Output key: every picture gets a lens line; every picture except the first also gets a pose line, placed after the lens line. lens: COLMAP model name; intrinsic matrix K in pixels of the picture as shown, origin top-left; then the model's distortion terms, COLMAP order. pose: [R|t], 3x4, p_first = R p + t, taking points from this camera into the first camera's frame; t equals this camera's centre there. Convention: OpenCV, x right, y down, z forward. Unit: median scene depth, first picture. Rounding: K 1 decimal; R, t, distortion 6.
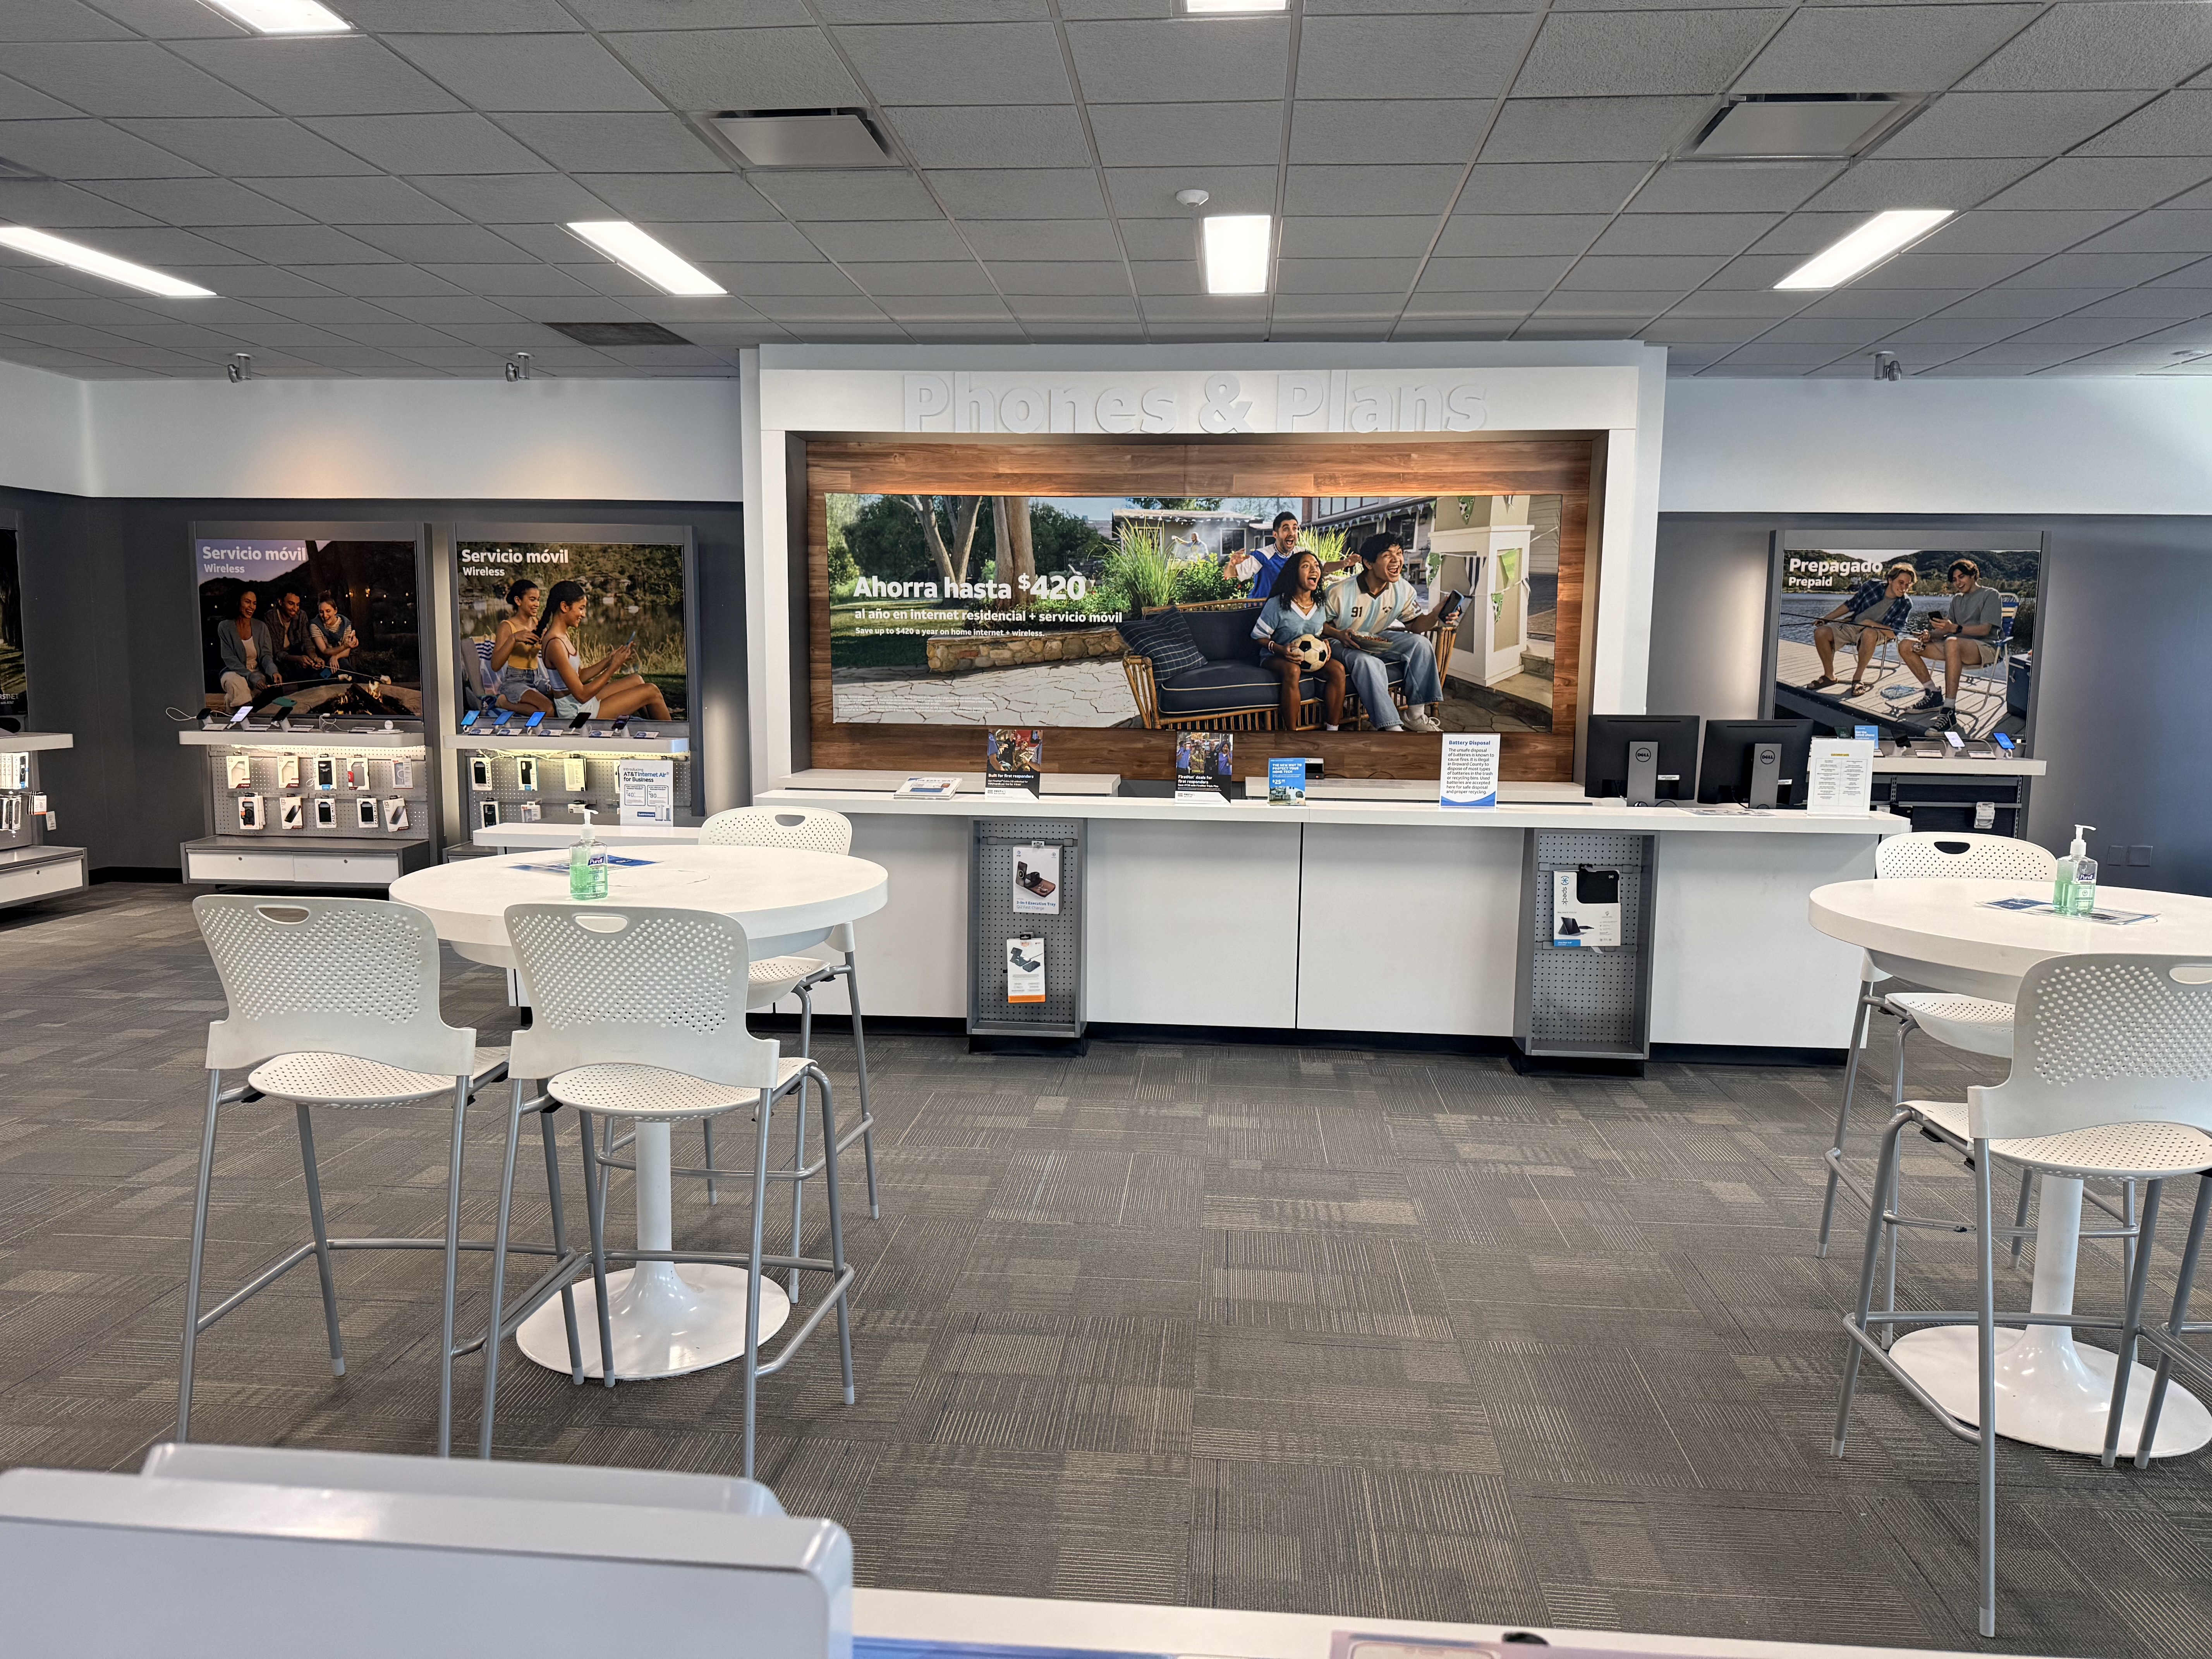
lens RADIAL K [[1537.5, 0, 1106.0], [0, 1537.5, 829.5], [0, 0, 1]] dist [0.161808, -0.322448]
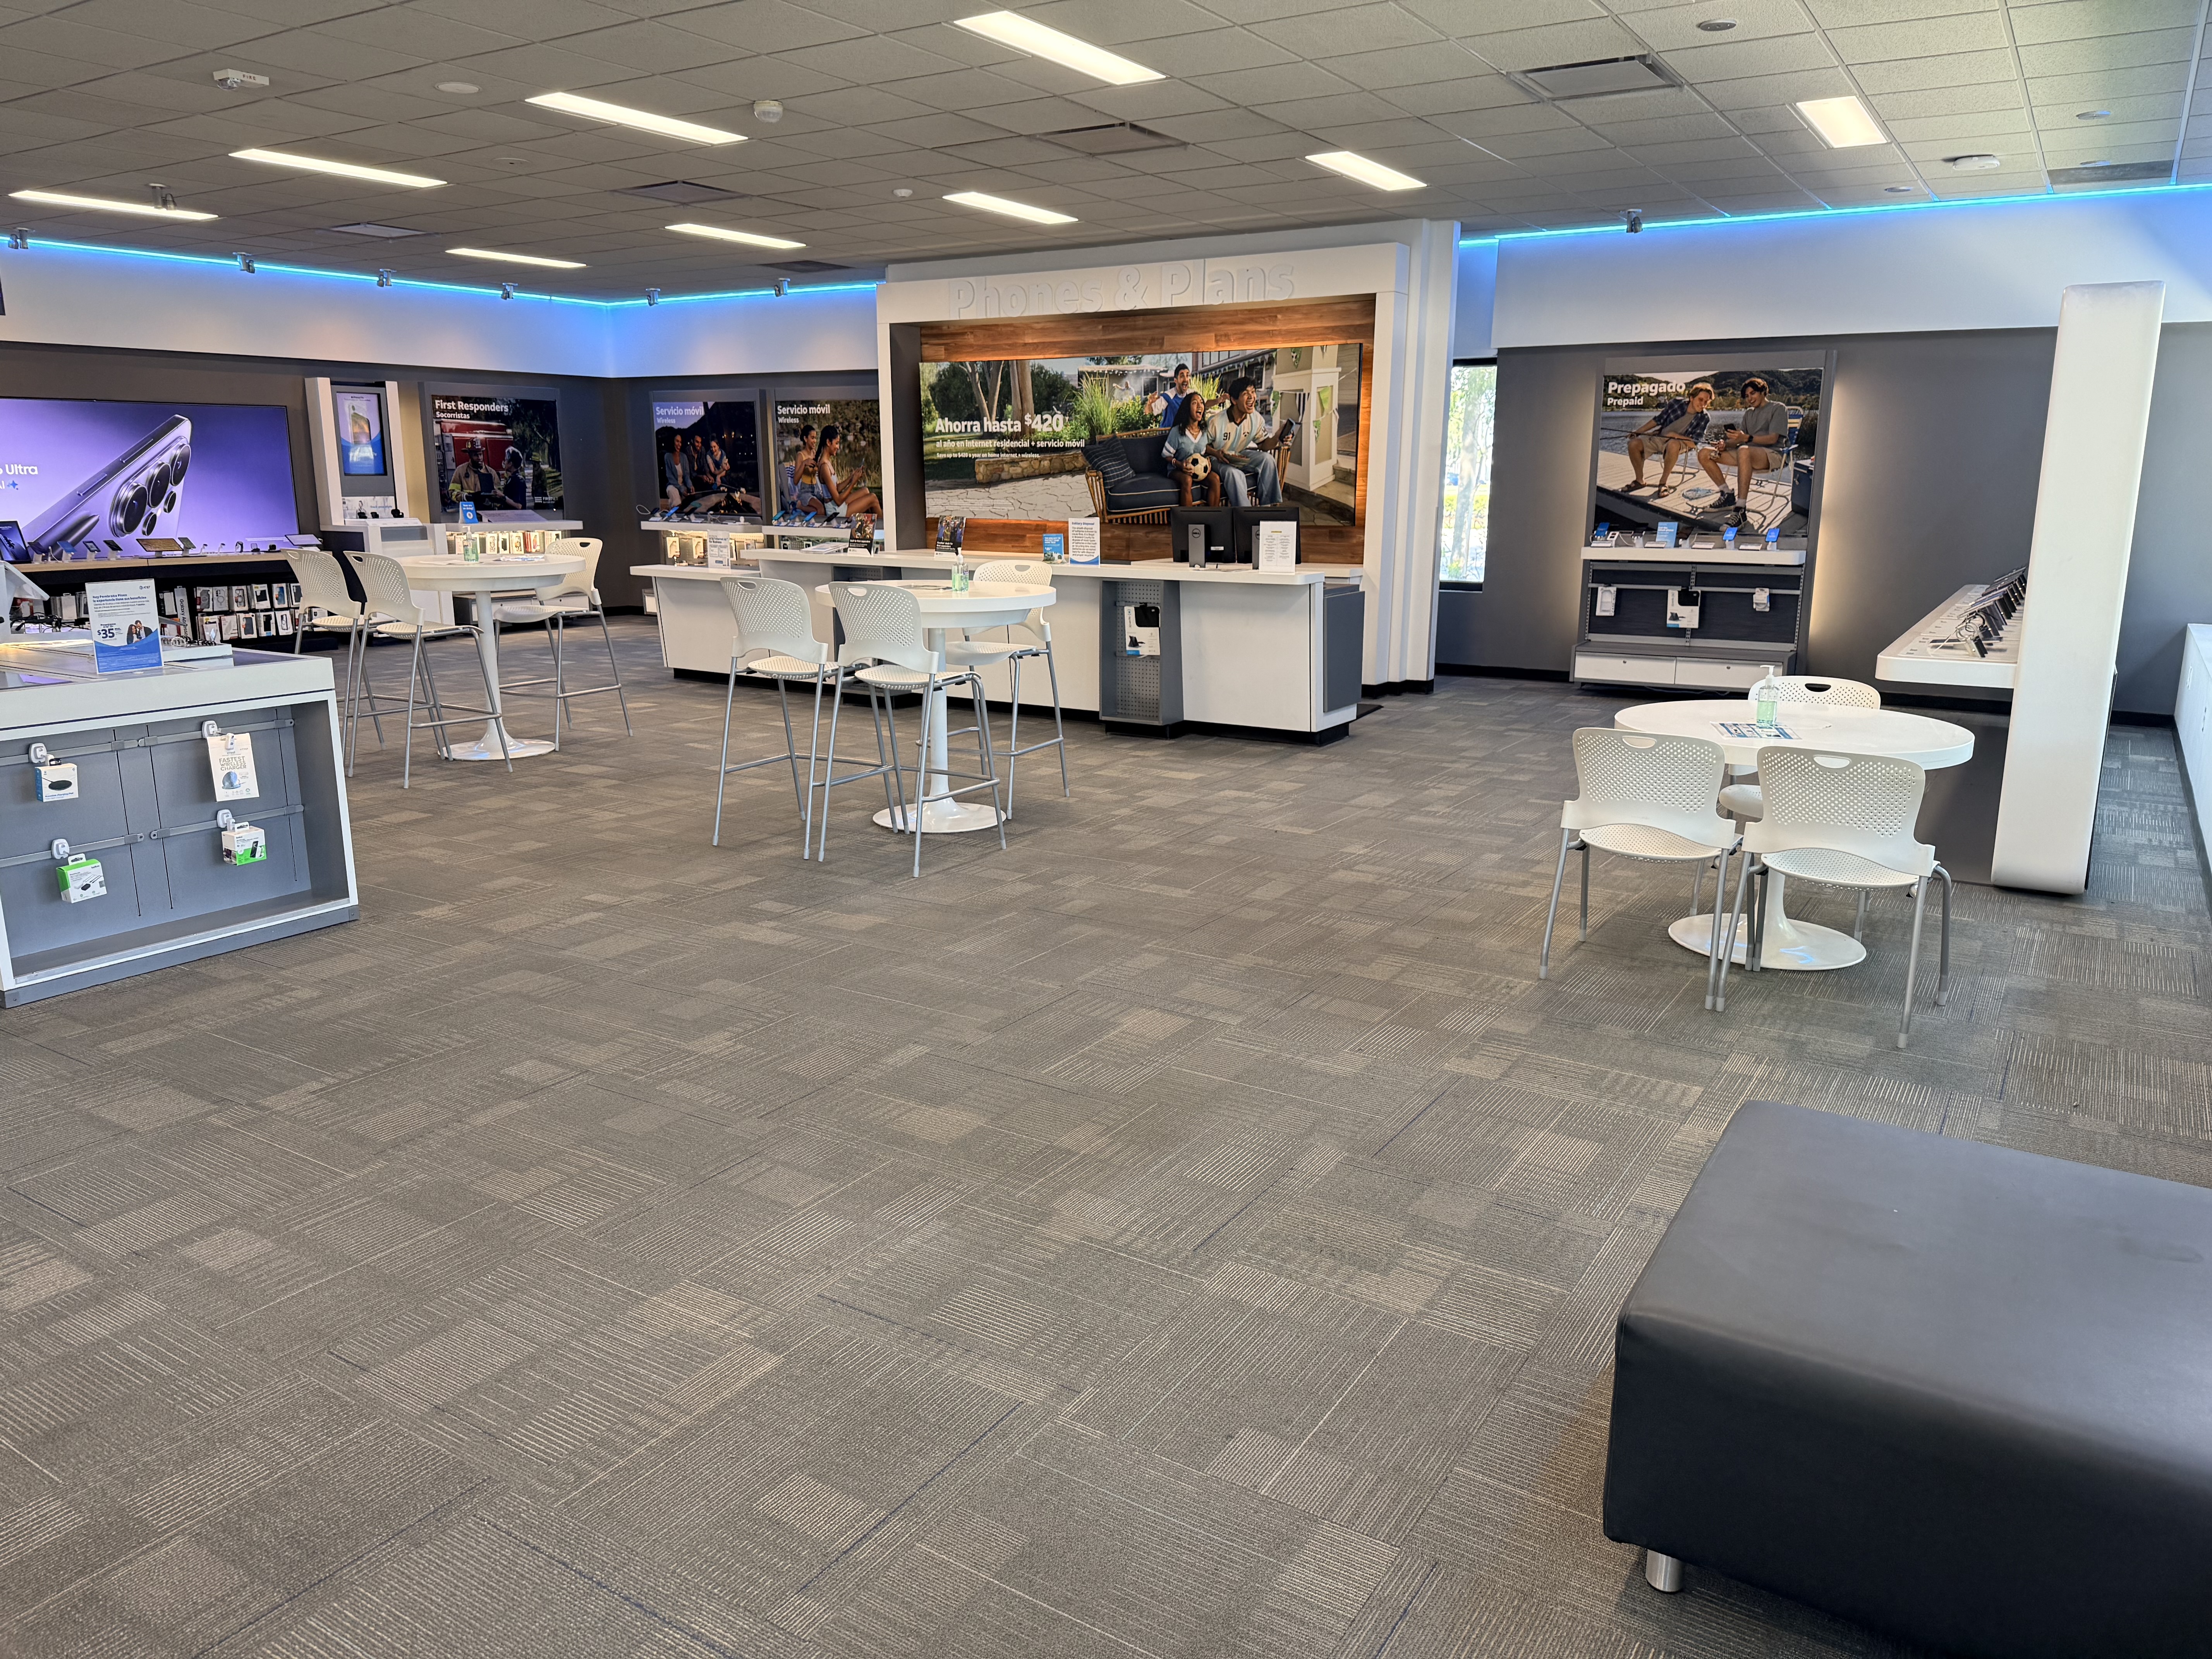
lens RADIAL K [[1537.5, 0, 1106.0], [0, 1537.5, 829.5], [0, 0, 1]] dist [0.161808, -0.322448]
pose [[0.884563, 0.095668, -0.456504, 0.724877], [-0.045270, 0.991728, 0.120113, 0.046218], [0.464218, -0.085581, 0.881577, -0.304217]]
